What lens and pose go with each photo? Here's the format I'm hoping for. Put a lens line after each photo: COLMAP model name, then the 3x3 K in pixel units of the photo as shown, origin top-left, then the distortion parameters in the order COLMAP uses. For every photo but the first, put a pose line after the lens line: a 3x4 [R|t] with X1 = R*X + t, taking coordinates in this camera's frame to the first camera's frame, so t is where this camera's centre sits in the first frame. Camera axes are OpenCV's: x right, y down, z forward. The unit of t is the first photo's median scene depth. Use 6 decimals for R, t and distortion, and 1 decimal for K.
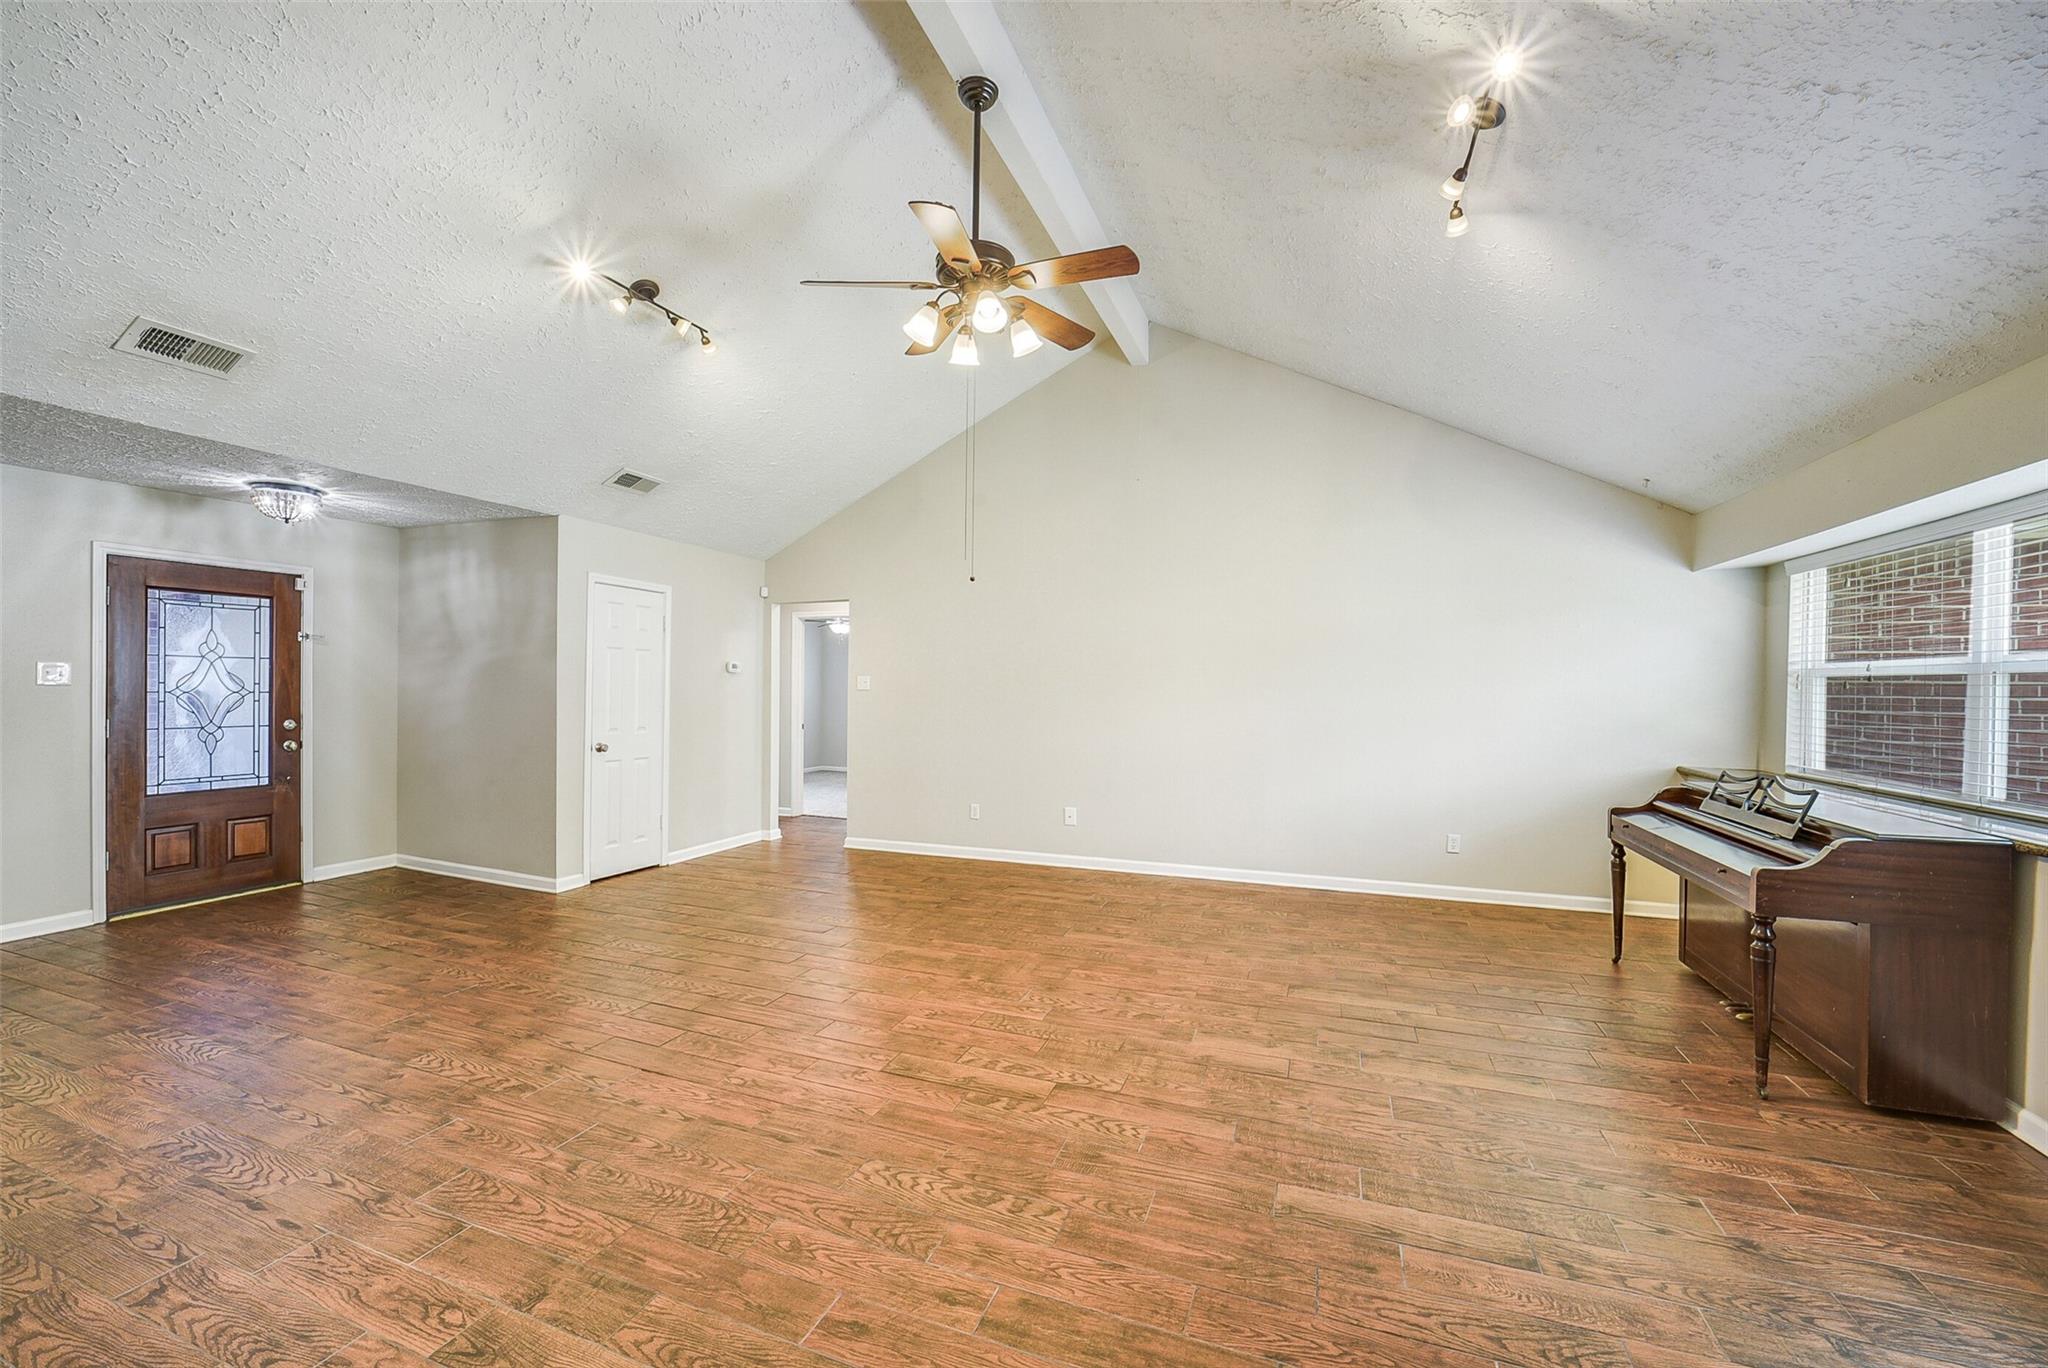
lens RADIAL K [[807.0, 0, 1026.4], [0, 807.0, 691.8], [0, 0, 1]] dist [-0.038551, 0.009033]
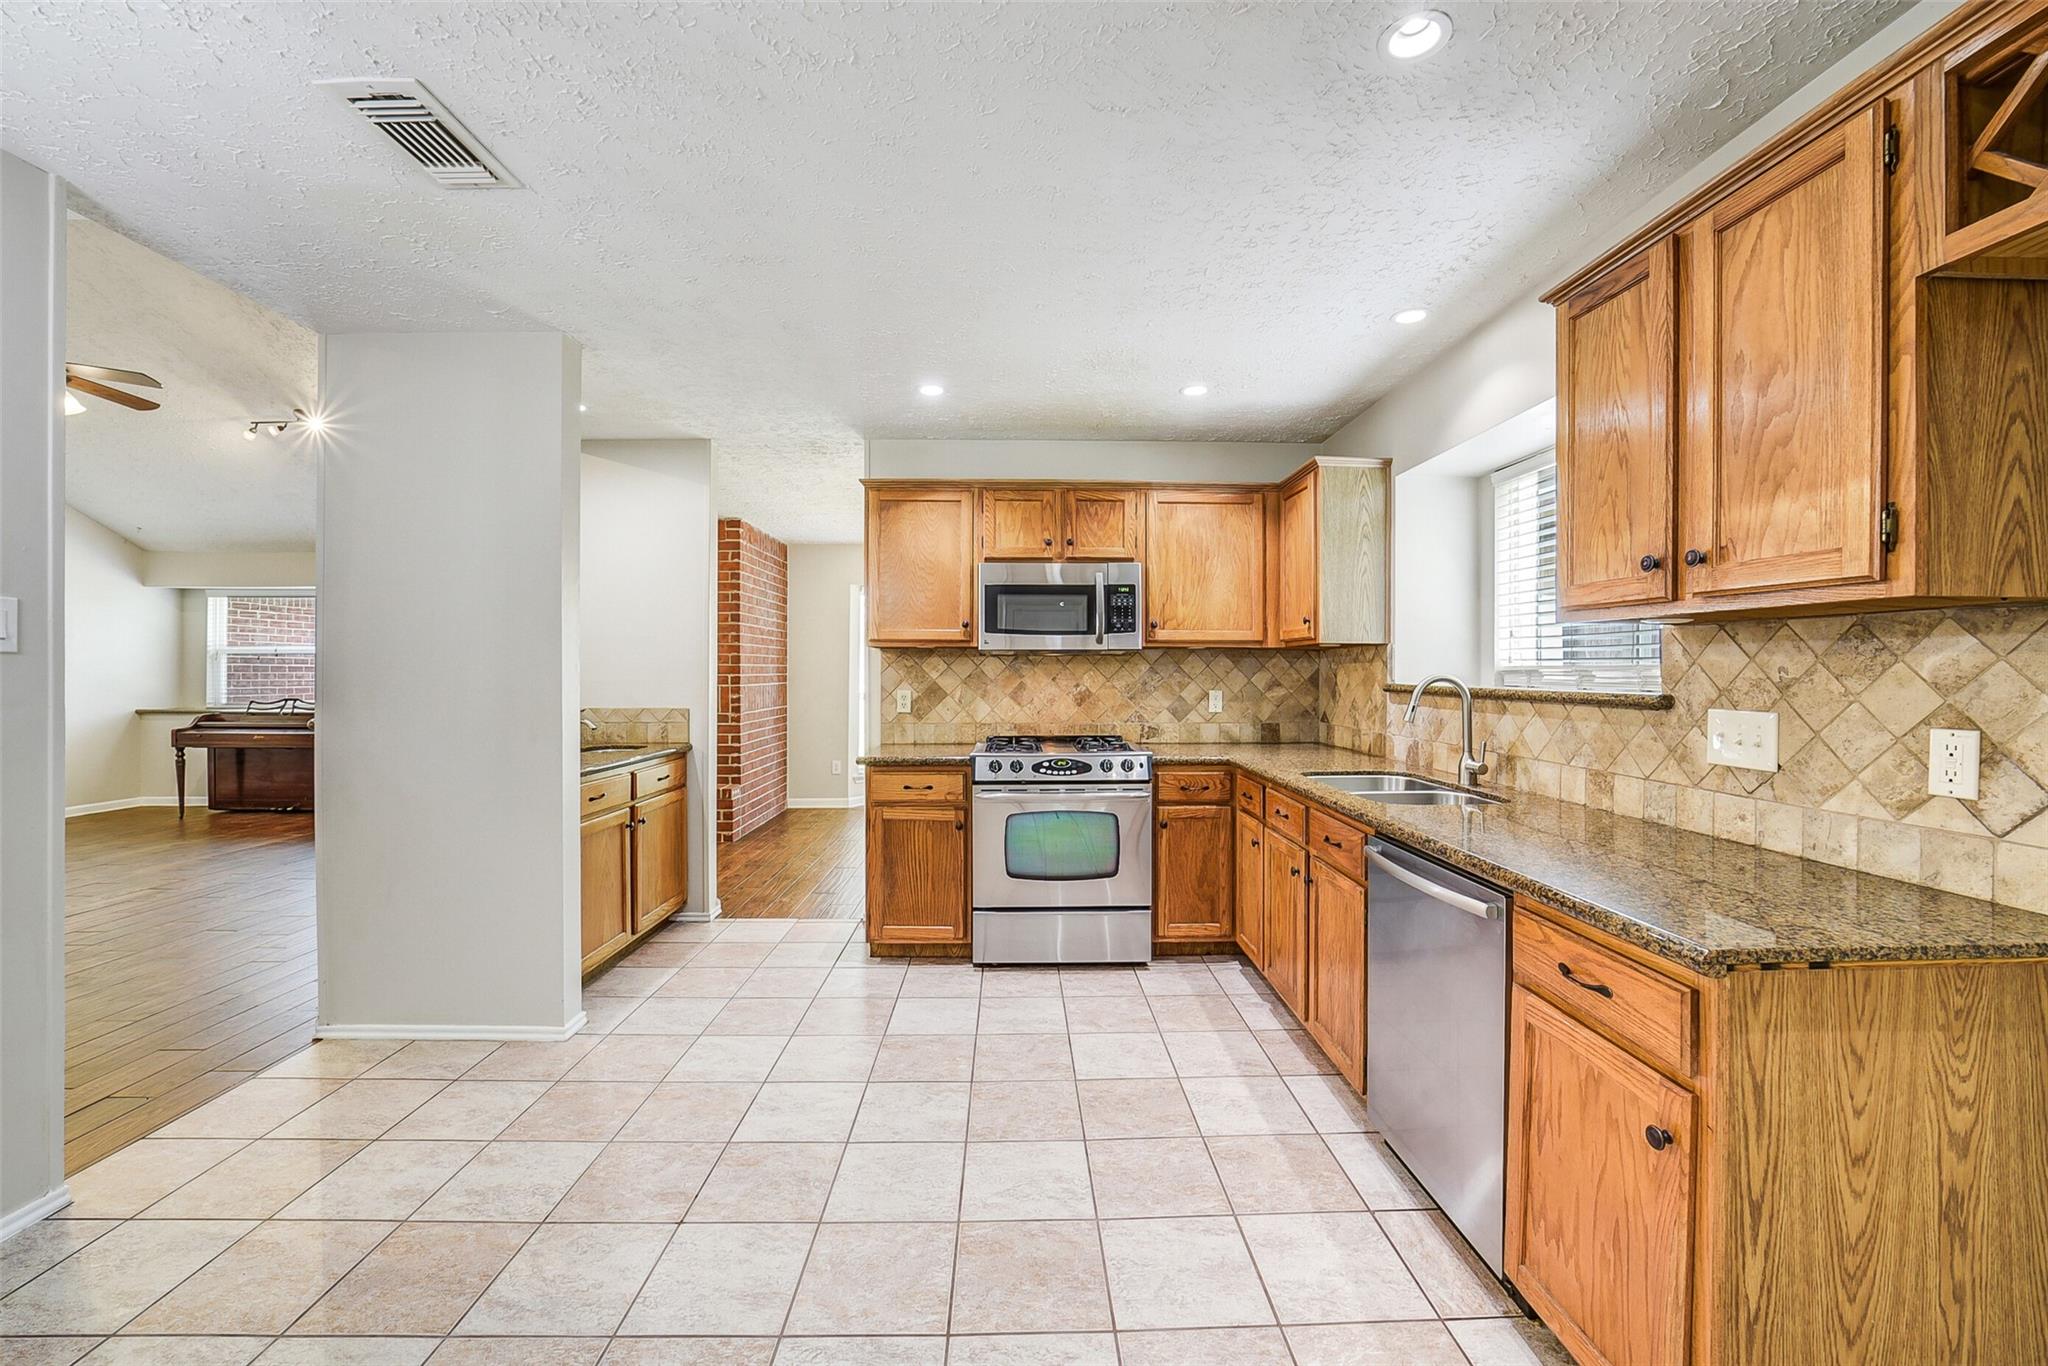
lens RADIAL K [[814.7, 0, 1034.2], [0, 814.7, 676.9], [0, 0, 1]] dist [-0.041001, 0.008107]
pose [[-0.378195, -0.015058, 0.925603, -1.700270], [0.003507, 0.999837, 0.017699, 0.011558], [-0.925719, 0.009939, -0.378081, -0.088585]]
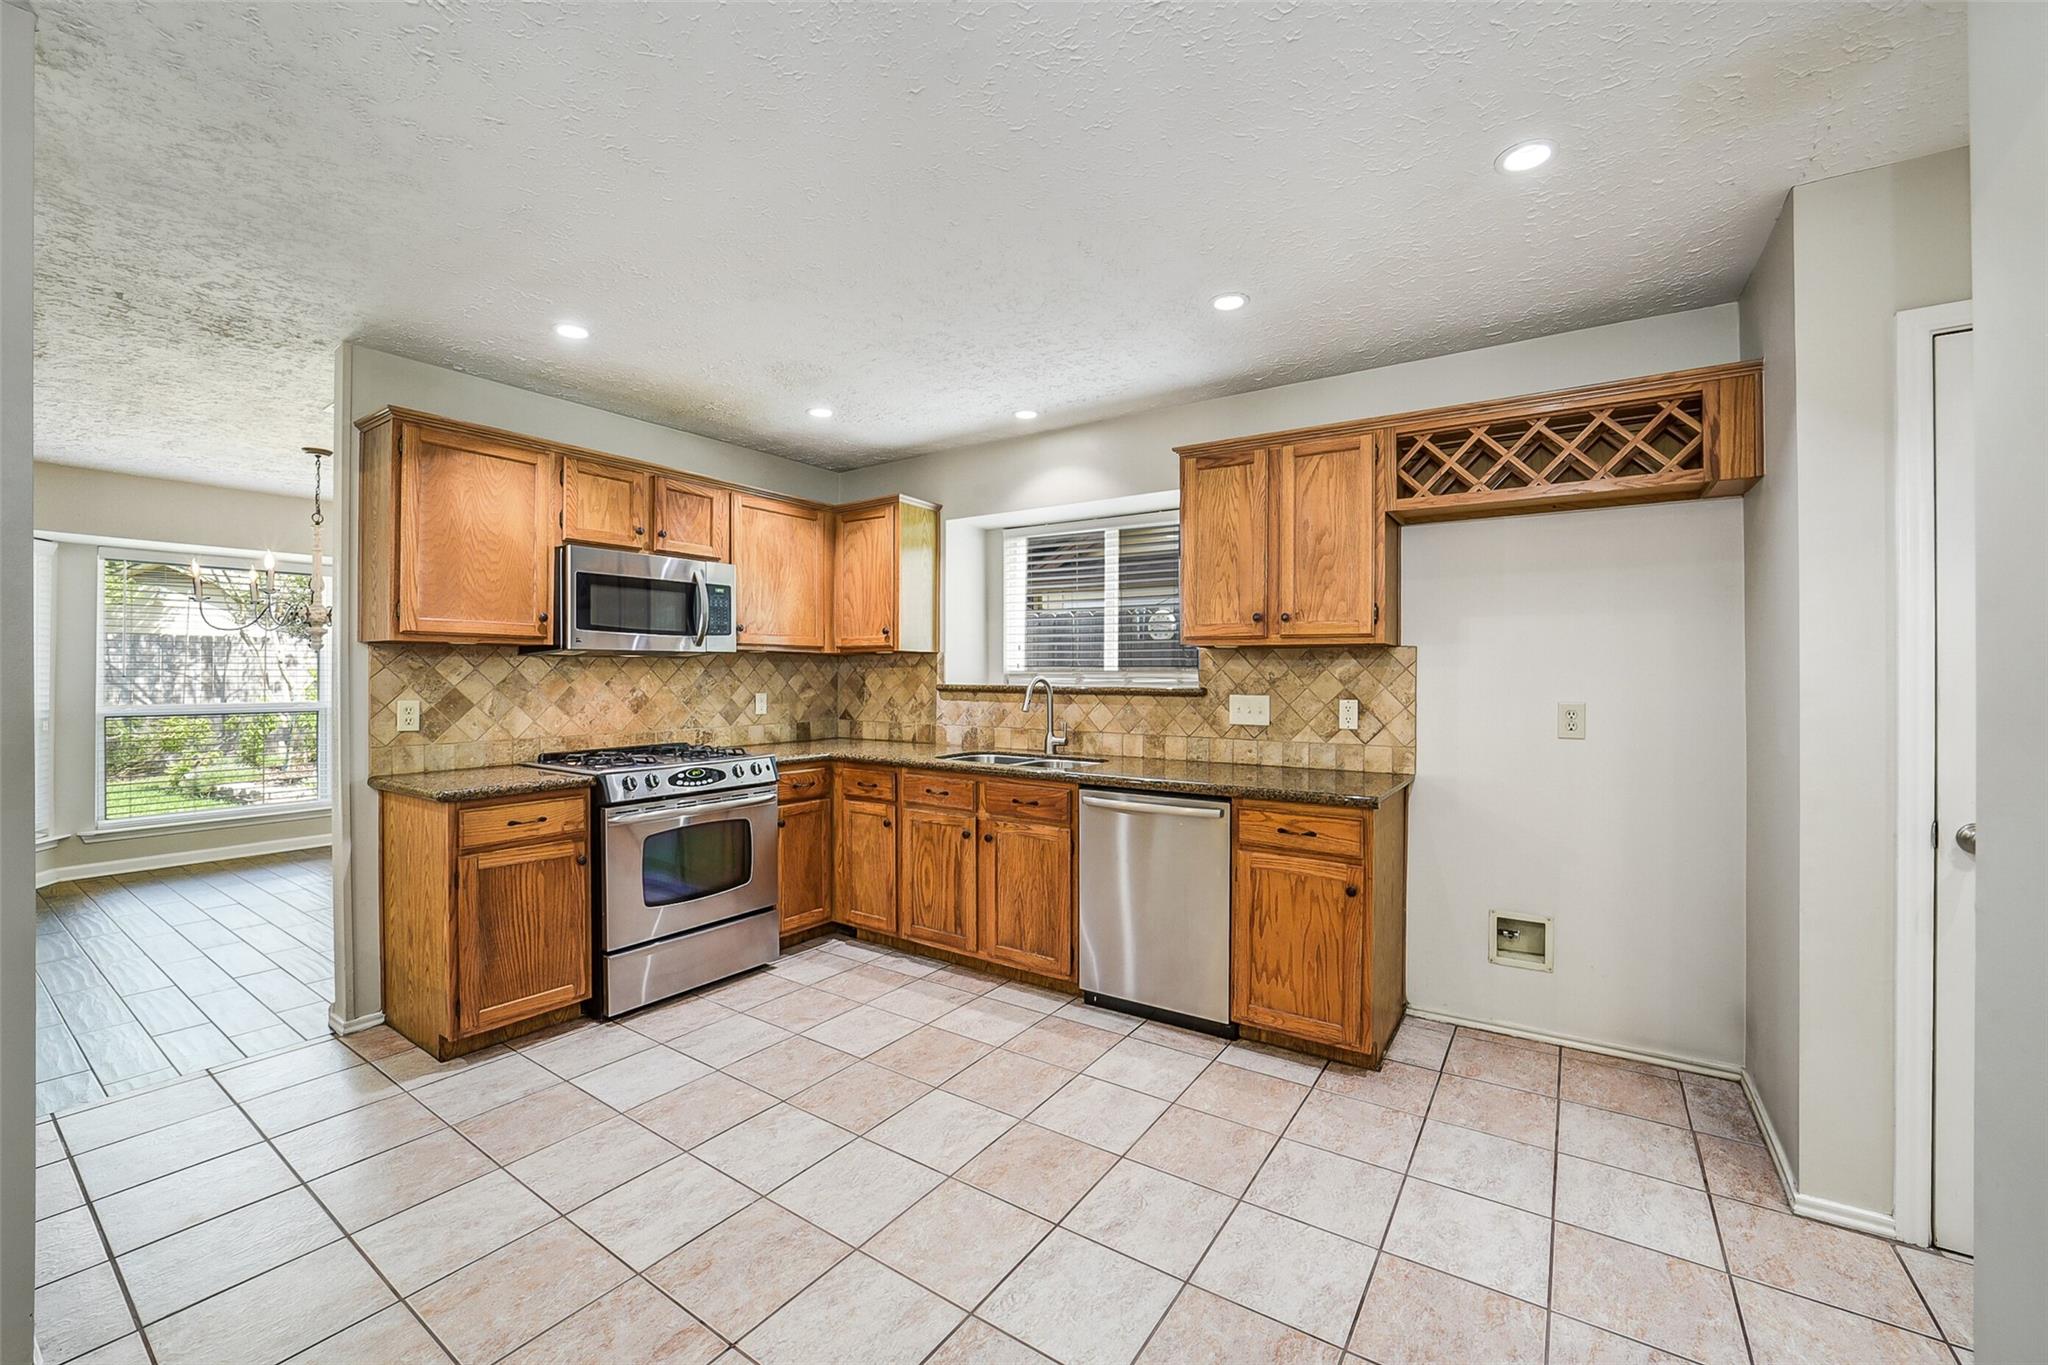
lens RADIAL K [[816.1, 0, 1041.0], [0, 816.1, 677.4], [0, 0, 1]] dist [-0.042756, 0.008022]
pose [[-0.975401, -0.009252, 0.220244, -1.386401], [-0.006584, 0.999896, 0.012843, 0.011073], [-0.220339, 0.011077, -0.975360, 0.310561]]
